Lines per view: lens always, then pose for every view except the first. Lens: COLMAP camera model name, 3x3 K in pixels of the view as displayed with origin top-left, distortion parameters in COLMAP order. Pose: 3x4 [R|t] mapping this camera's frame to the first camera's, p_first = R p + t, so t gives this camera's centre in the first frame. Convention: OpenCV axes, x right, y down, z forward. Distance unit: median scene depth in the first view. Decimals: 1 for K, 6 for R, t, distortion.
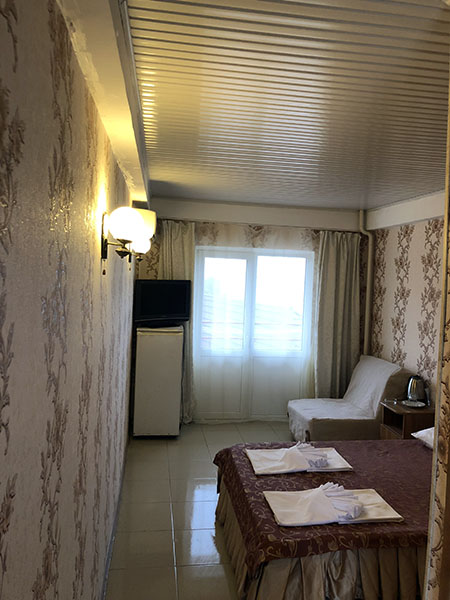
lens RADIAL K [[491.6, 0, 225.3], [0, 491.6, 297.0], [0, 0, 1]] dist [0.046804, -0.004498]
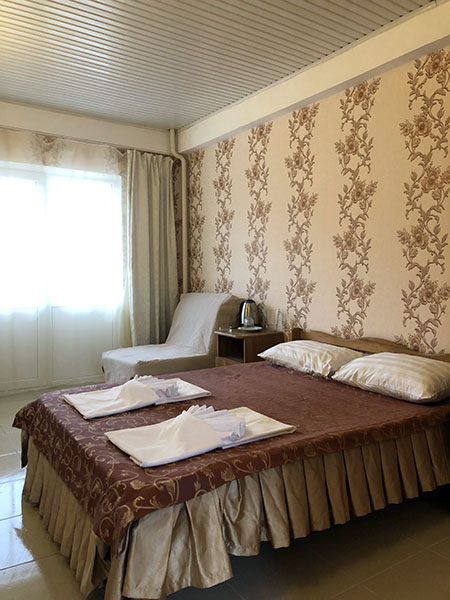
lens RADIAL K [[491.6, 0, 221.9], [0, 491.6, 299.7], [0, 0, 1]] dist [0.046804, -0.004498]
pose [[0.910649, -0.060783, 0.408686, -0.027760], [0.048674, 0.998014, 0.039975, 0.126176], [-0.410304, -0.016511, 0.911799, 0.211972]]
